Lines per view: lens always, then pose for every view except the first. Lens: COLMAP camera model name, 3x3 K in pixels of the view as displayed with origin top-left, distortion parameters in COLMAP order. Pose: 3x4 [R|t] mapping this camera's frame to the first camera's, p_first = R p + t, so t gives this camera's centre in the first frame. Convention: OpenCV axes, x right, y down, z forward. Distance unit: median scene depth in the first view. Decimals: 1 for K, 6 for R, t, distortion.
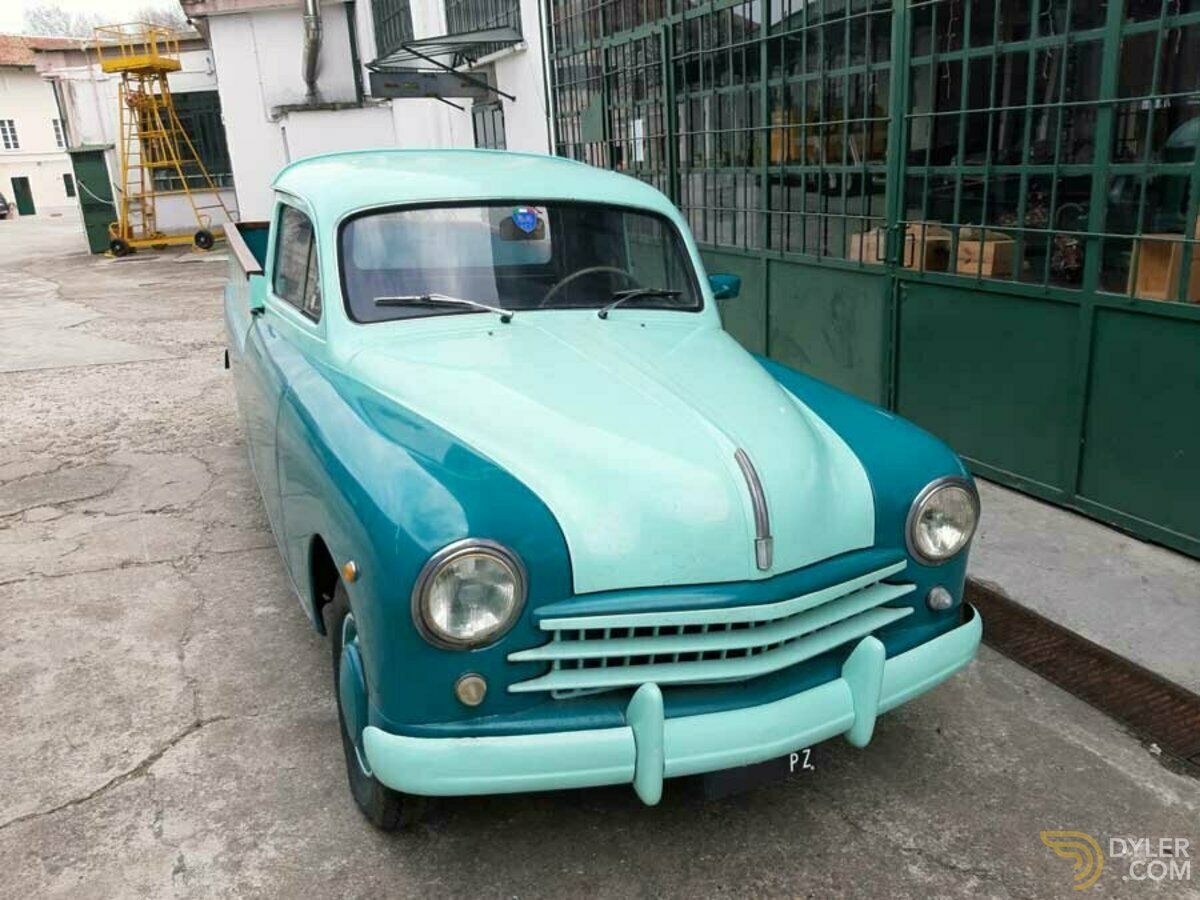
lens RADIAL K [[948.6, 0, 602.2], [0, 948.6, 454.7], [0, 0, 1]] dist [0.018119, -0.052974]
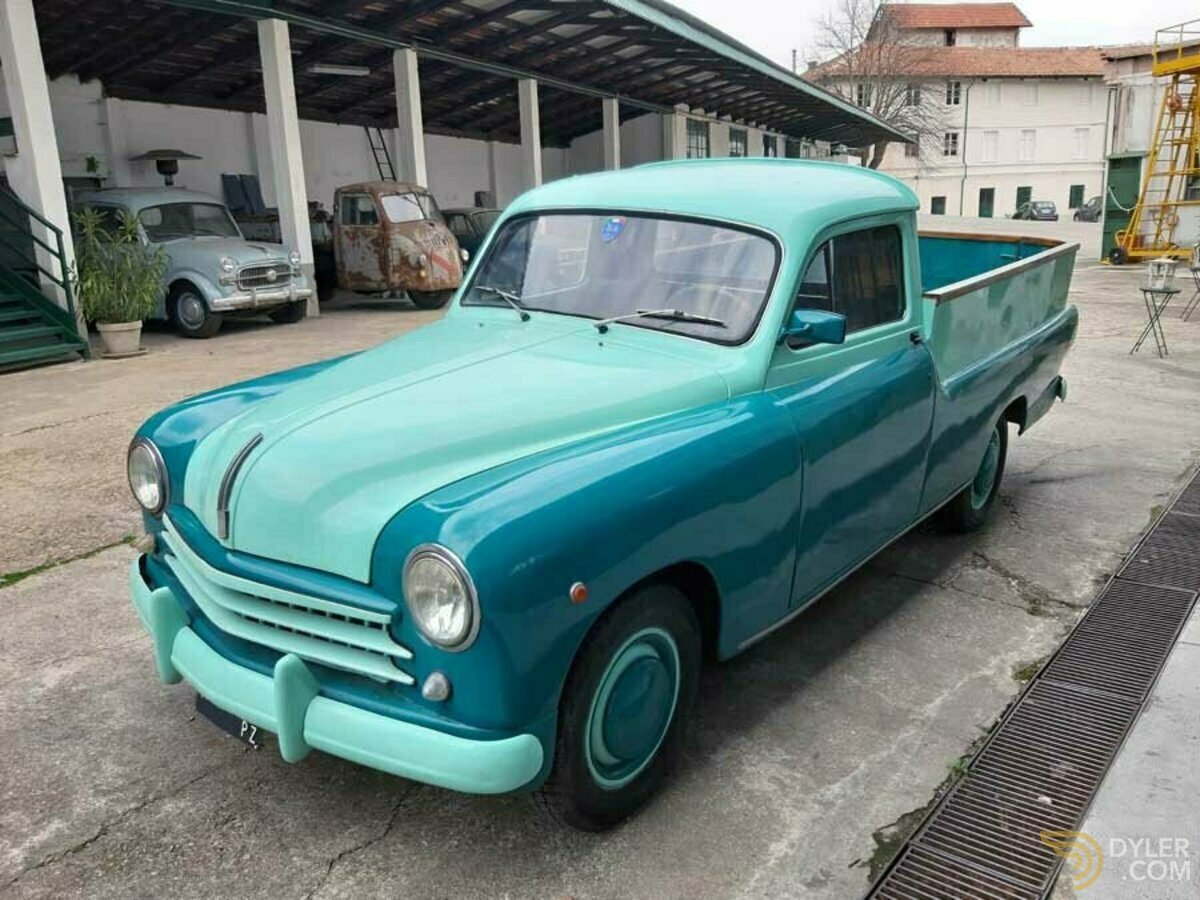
lens RADIAL K [[948.6, 0, 607.2], [0, 948.6, 454.8], [0, 0, 1]] dist [0.018119, -0.052974]
pose [[0.470936, 0.250476, -0.845861, 0.743621], [-0.255175, 0.956532, 0.141179, -0.139912], [0.844455, 0.149357, 0.514381, 0.452425]]
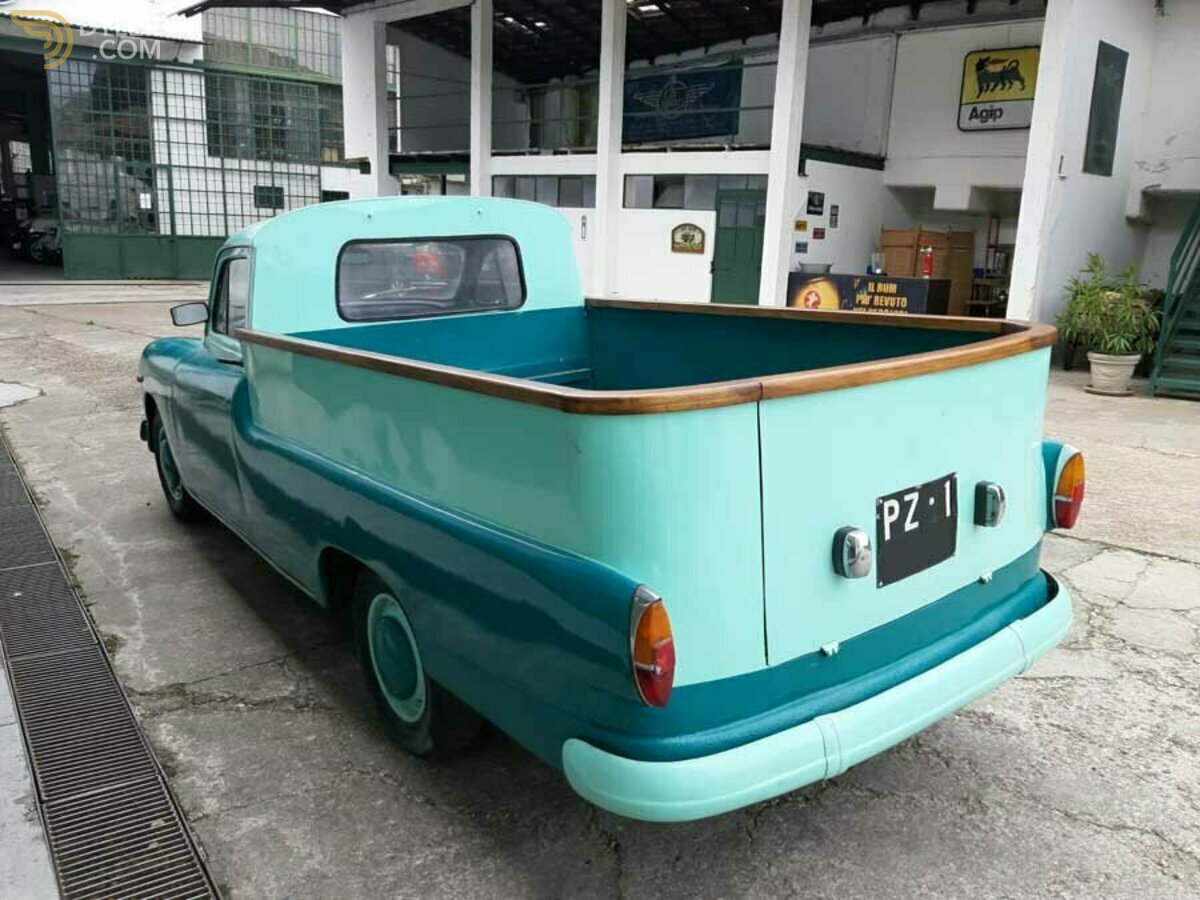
lens RADIAL K [[948.6, 0, 597.4], [0, 948.6, 450.3], [0, 0, 1]] dist [0.018119, -0.052974]
pose [[-0.973760, 0.070612, -0.216347, -0.100323], [-0.051547, 0.857507, 0.511883, -0.664708], [0.221665, 0.509603, -0.831366, 2.182748]]
